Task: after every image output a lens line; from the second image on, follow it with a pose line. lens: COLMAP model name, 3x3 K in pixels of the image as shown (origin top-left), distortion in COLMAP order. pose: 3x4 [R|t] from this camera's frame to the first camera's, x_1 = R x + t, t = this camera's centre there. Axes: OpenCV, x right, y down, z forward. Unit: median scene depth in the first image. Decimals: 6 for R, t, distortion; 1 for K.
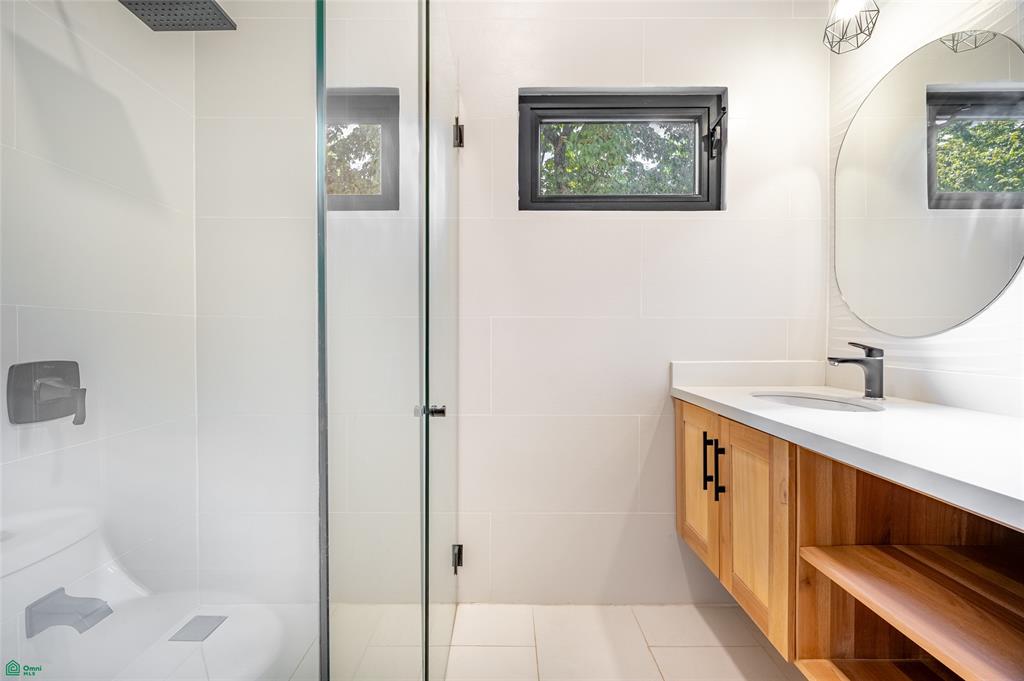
lens RADIAL K [[401.1, 0, 507.3], [0, 401.1, 340.0], [0, 0, 1]] dist [-0.004895, 0.000891]
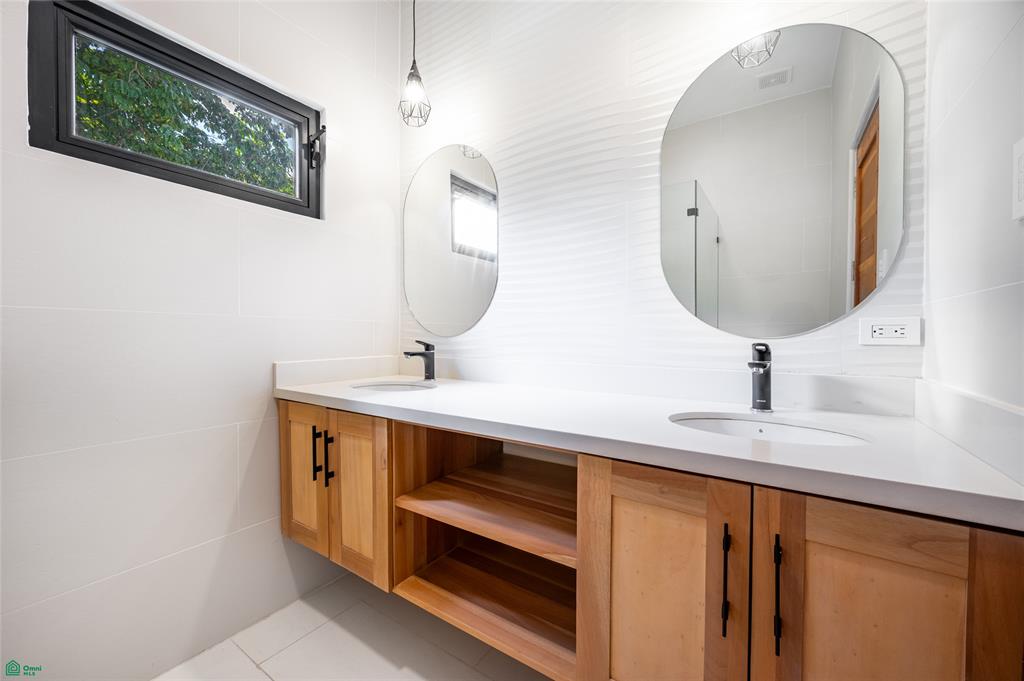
lens RADIAL K [[401.1, 0, 511.4], [0, 401.1, 340.3], [0, 0, 1]] dist [-0.004895, 0.000891]
pose [[0.554232, -0.008841, 0.832316, -0.097765], [0.011044, 0.999934, 0.003267, 0.004256], [-0.832289, 0.007381, 0.554292, -0.025822]]
